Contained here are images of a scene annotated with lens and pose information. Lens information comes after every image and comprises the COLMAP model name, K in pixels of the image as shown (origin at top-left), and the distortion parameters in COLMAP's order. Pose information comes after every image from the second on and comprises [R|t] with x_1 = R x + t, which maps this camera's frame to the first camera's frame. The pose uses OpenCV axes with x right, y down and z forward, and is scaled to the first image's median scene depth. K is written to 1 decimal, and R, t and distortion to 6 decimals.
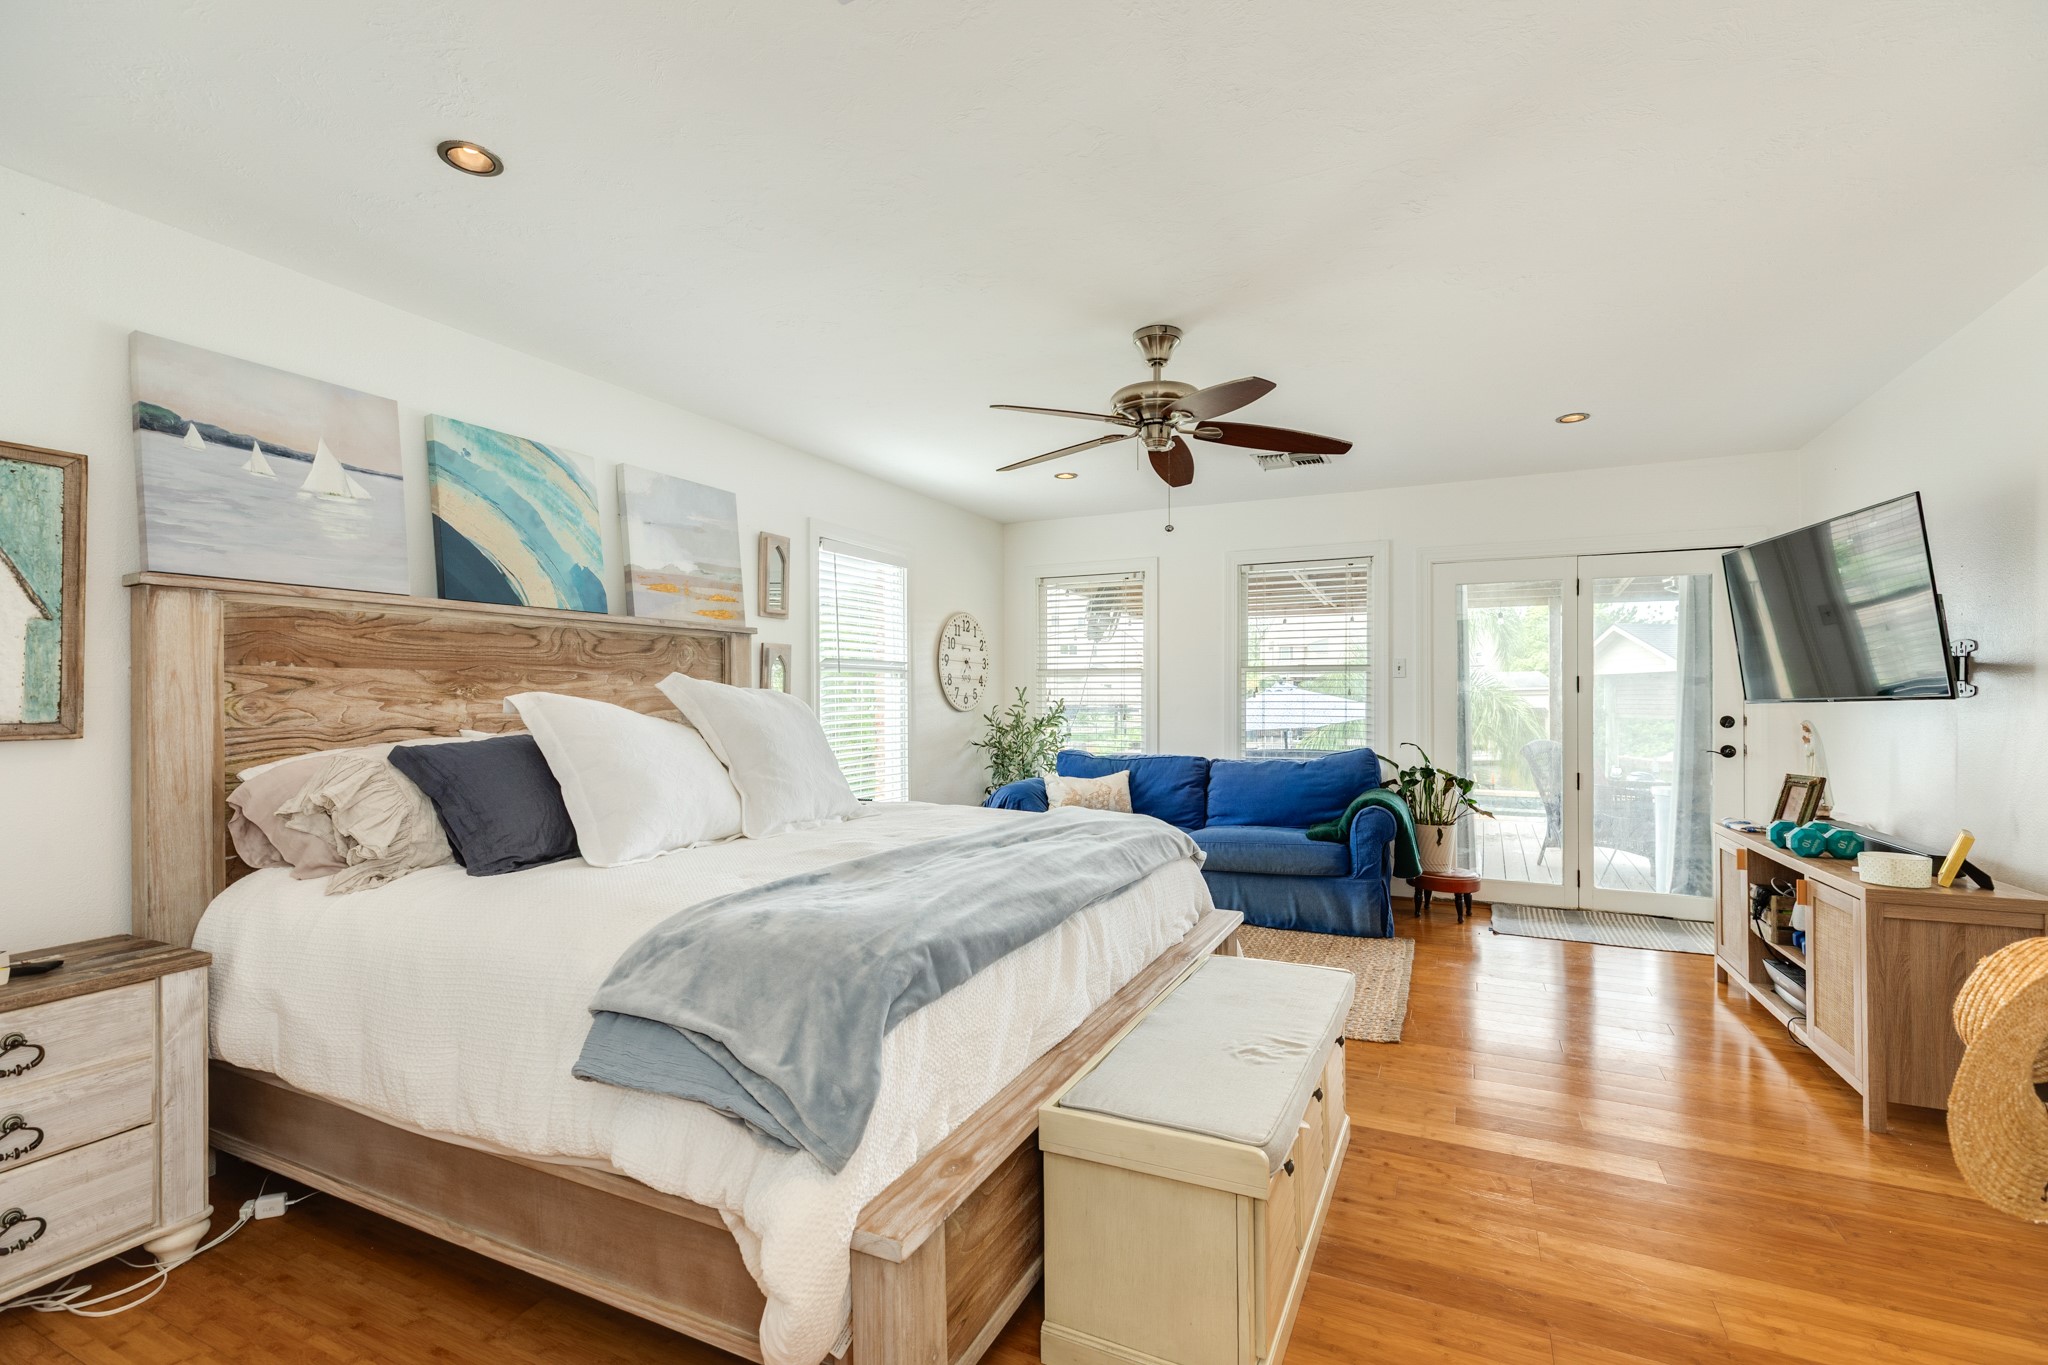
lens RADIAL K [[912.4, 0, 1022.2], [0, 912.4, 686.5], [0, 0, 1]] dist [0.002789, -0.000367]
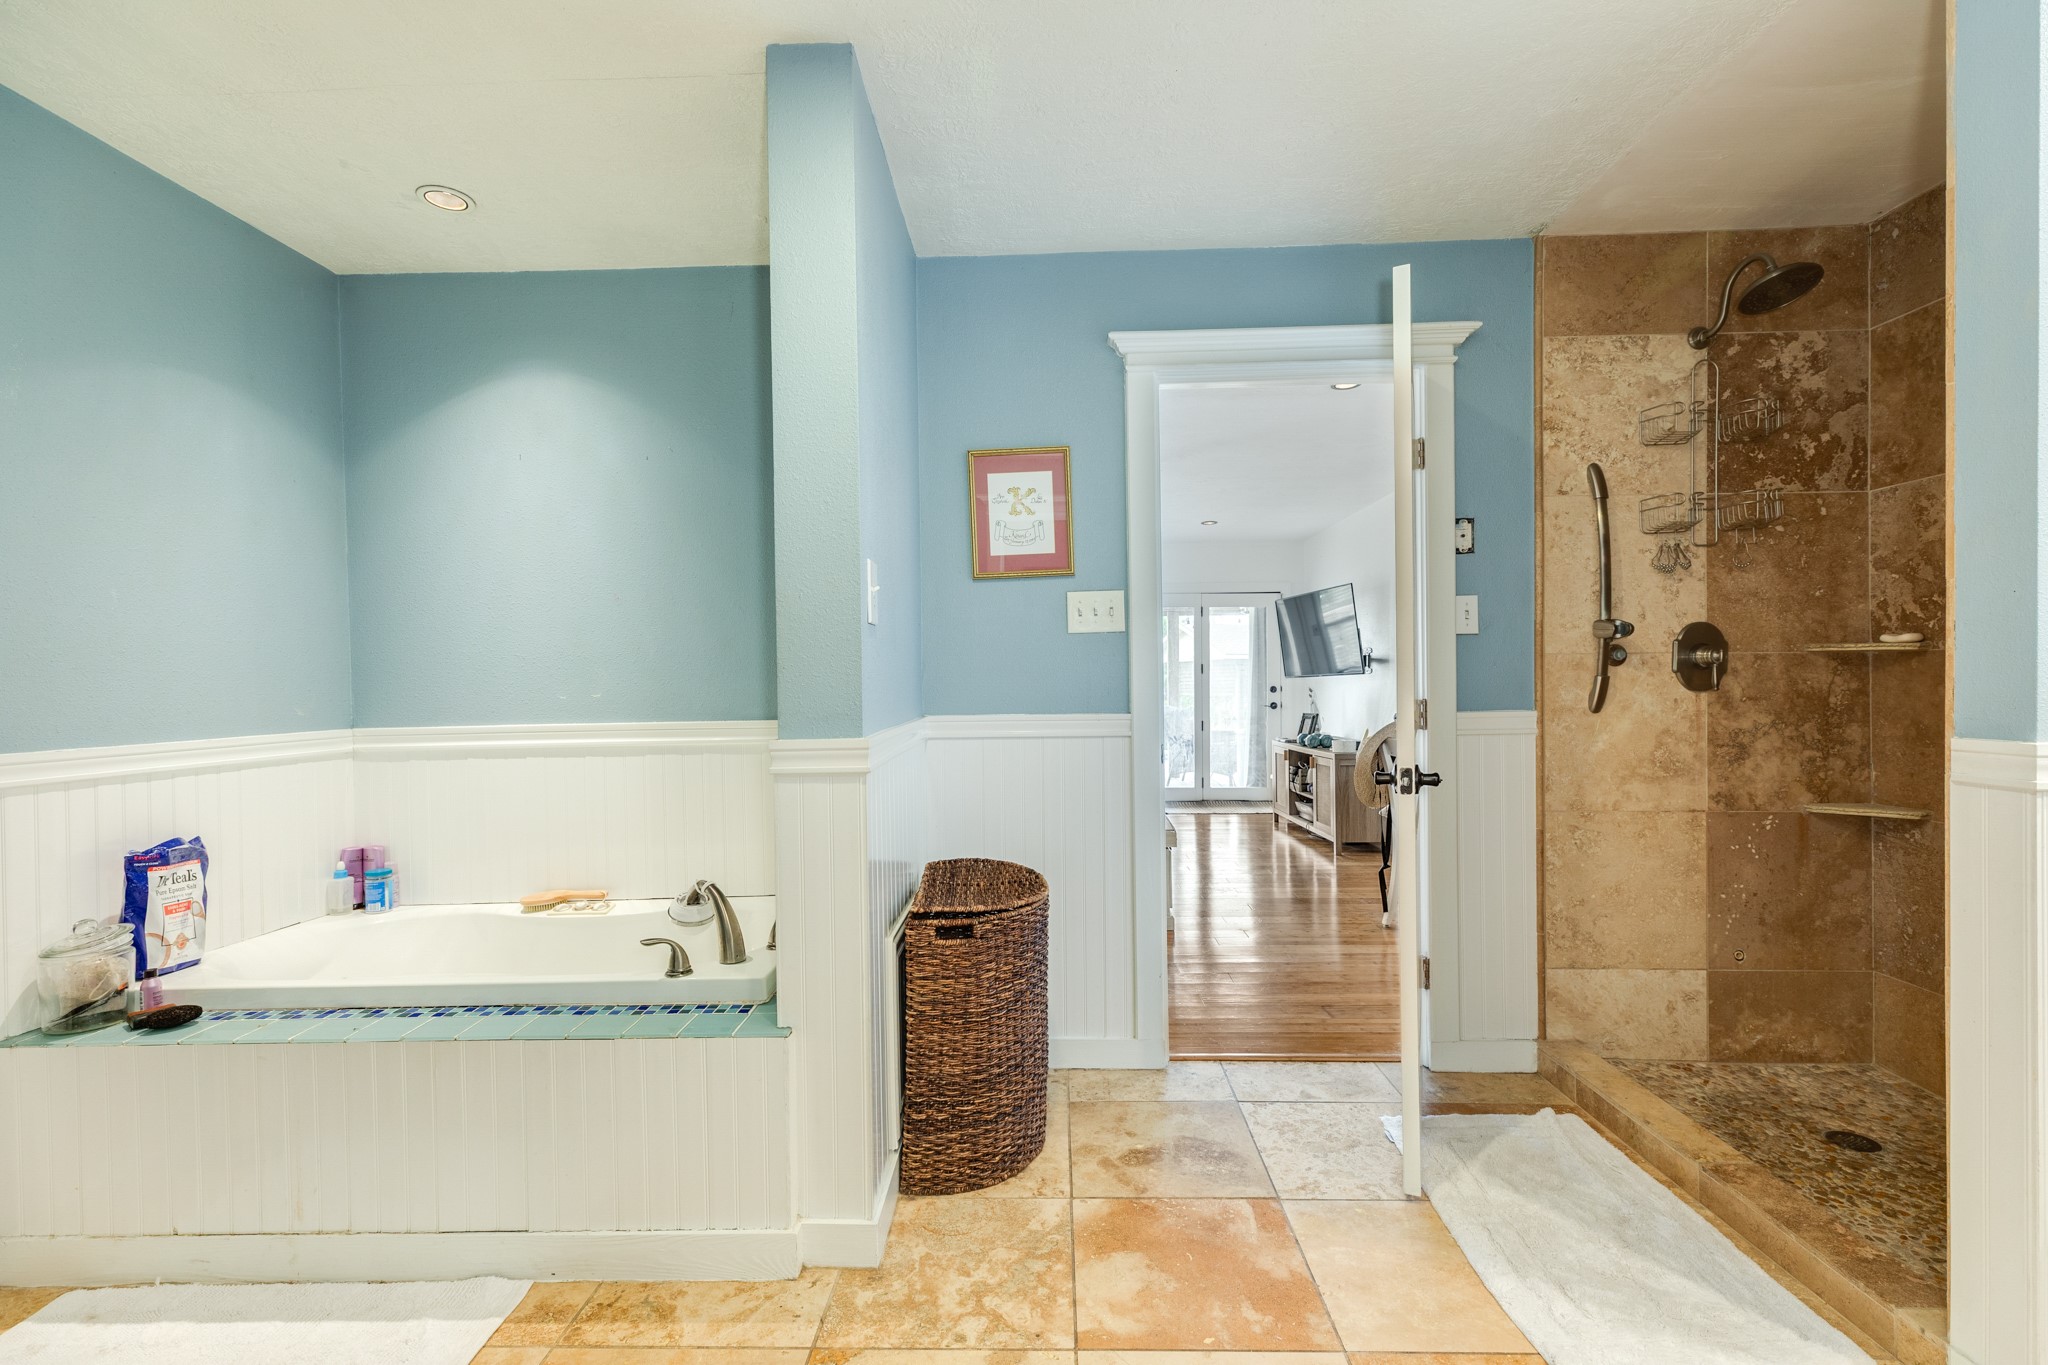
lens RADIAL K [[912.4, 0, 1027.6], [0, 912.4, 685.1], [0, 0, 1]] dist [0.002789, -0.000367]
pose [[0.909403, -0.013708, 0.415690, -0.587001], [0.007570, 0.999837, 0.016410, -0.003410], [-0.415847, -0.011777, 0.909358, -0.614235]]
